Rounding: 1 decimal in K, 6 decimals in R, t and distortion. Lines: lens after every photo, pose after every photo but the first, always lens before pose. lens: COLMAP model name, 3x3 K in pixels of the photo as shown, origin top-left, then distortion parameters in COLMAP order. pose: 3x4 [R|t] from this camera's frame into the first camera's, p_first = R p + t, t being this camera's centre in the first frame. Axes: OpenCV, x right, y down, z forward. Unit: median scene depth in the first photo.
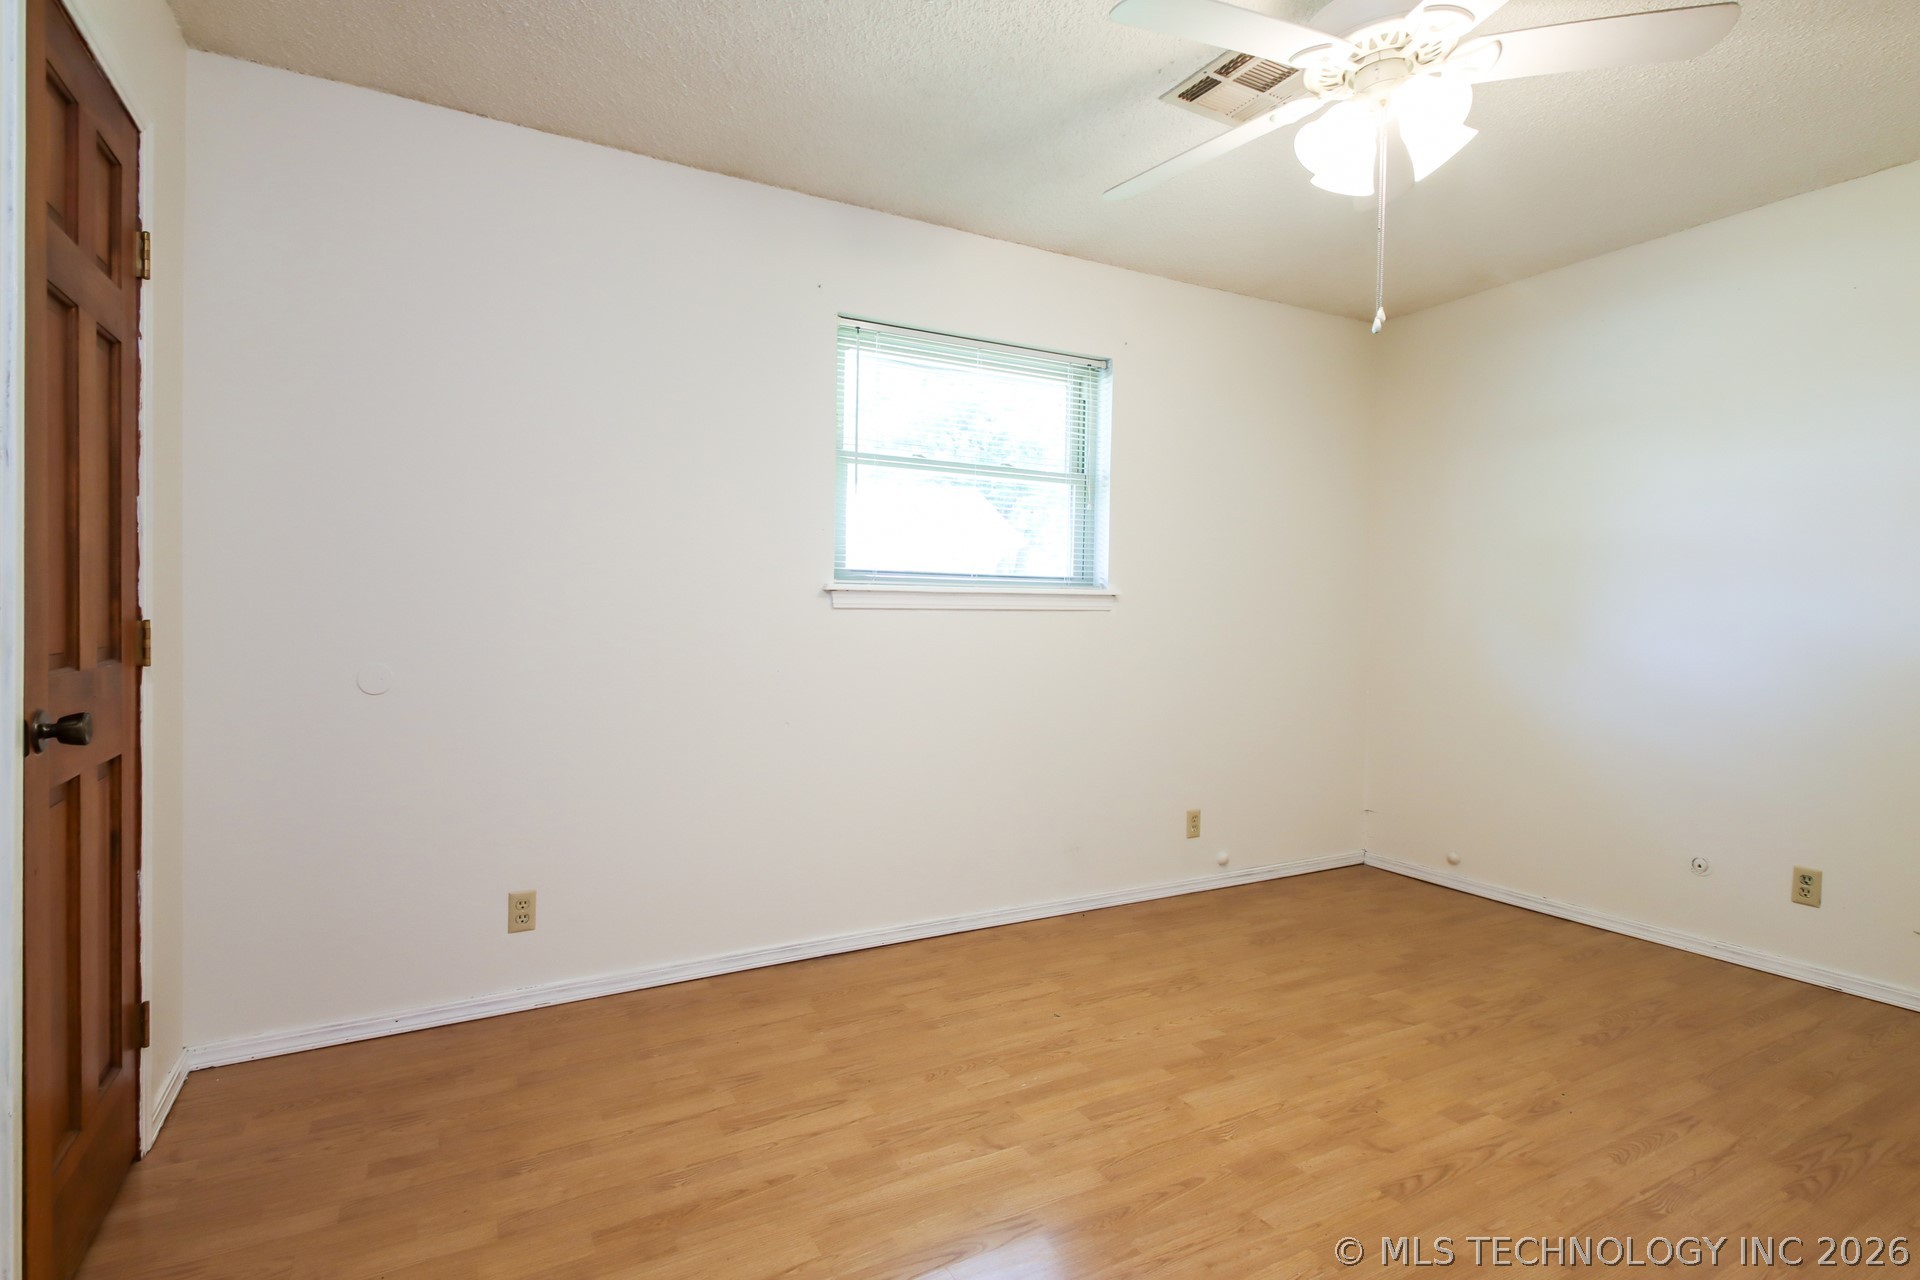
lens RADIAL K [[930.0, 0, 937.0], [0, 930.0, 619.0], [0, 0, 1]] dist [-0.000350, -0.000129]
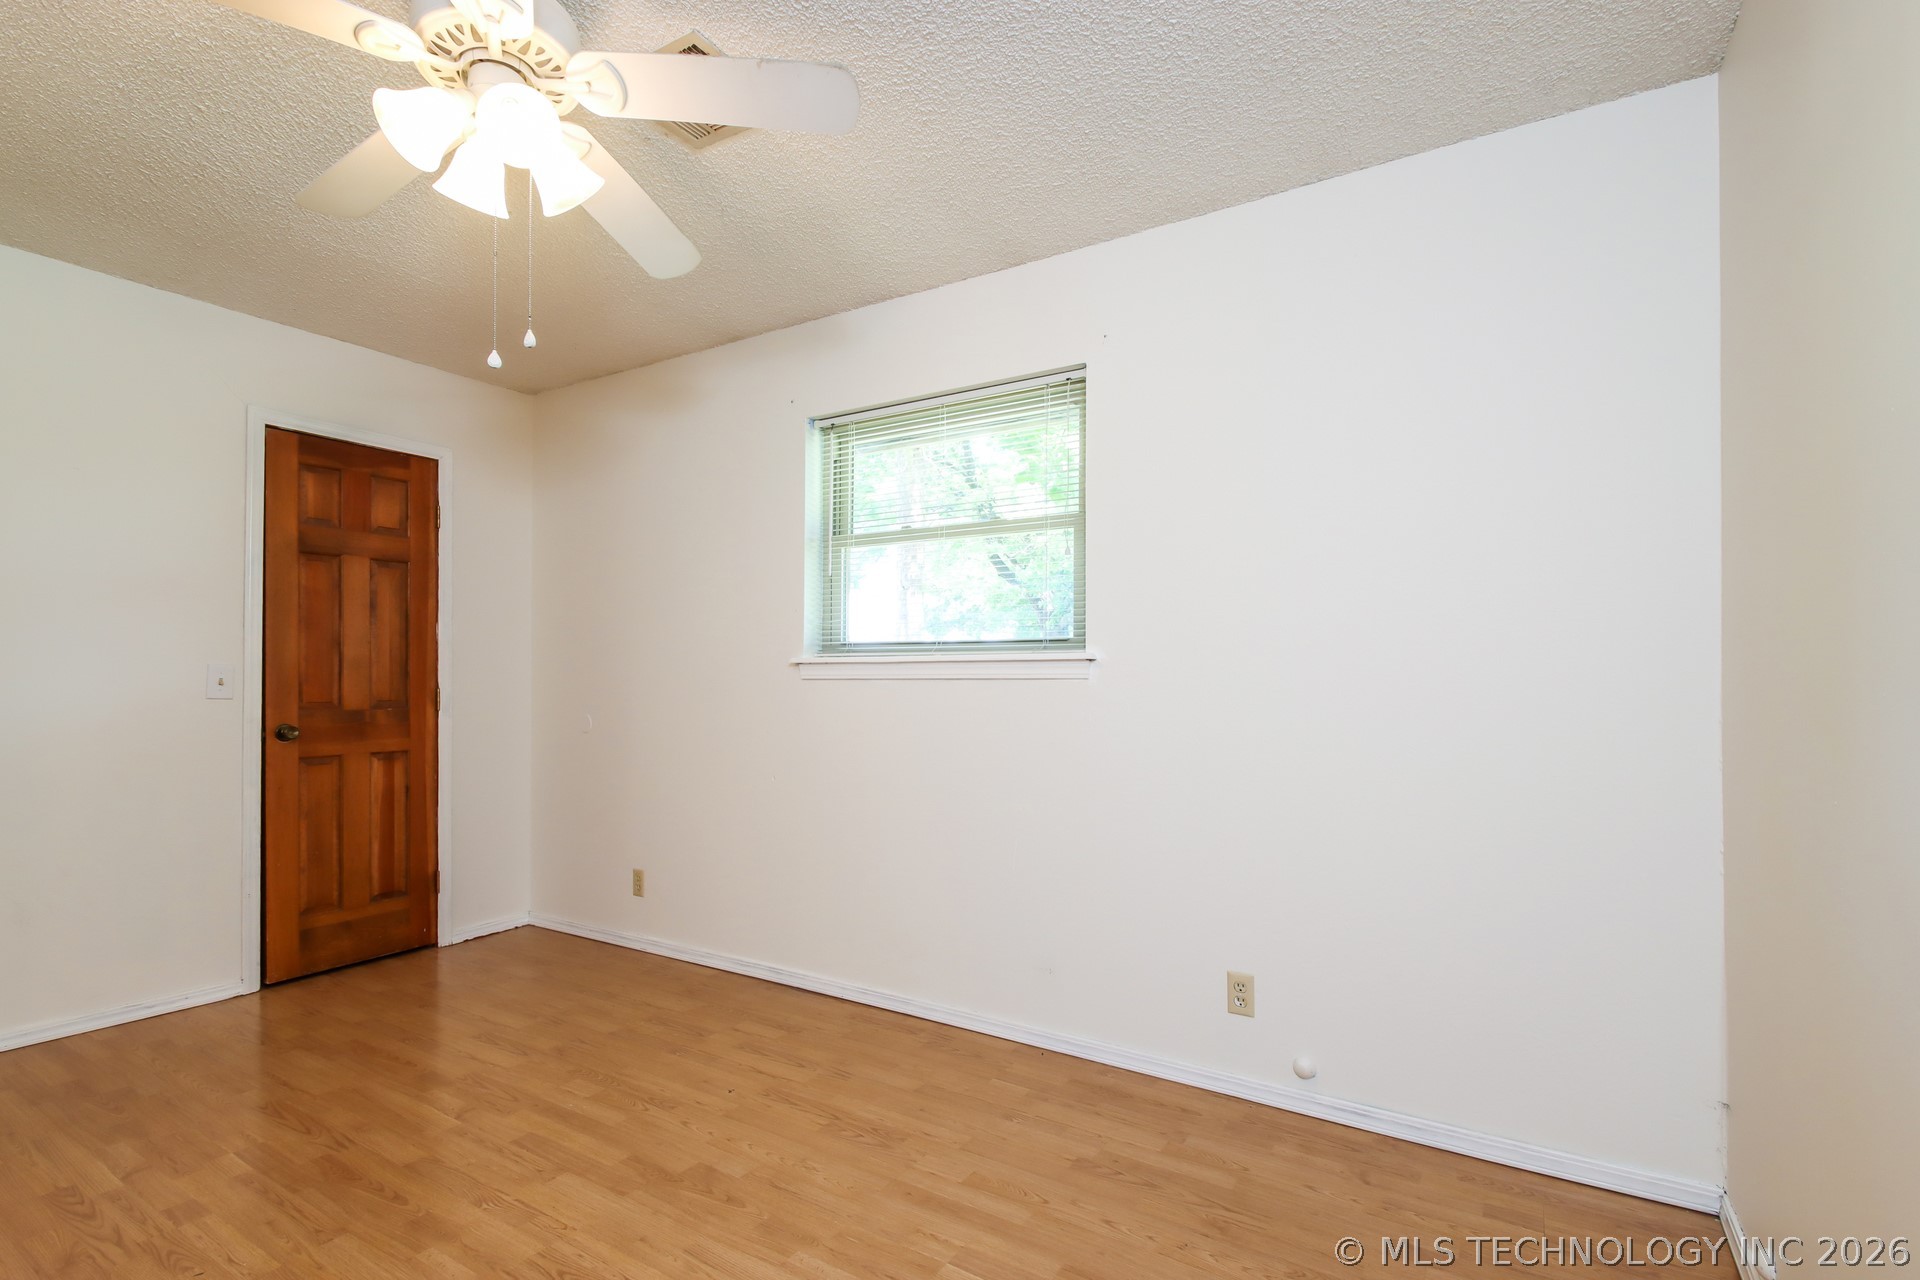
lens RADIAL K [[913.1, 0, 960.0], [0, 913.1, 640.0], [0, 0, 1]] dist [0.000956, -0.000919]
pose [[0.498021, -0.036988, -0.866376, 1.075129], [0.004822, 0.999193, -0.039886, -0.014822], [0.867152, 0.015686, 0.497797, 0.693981]]
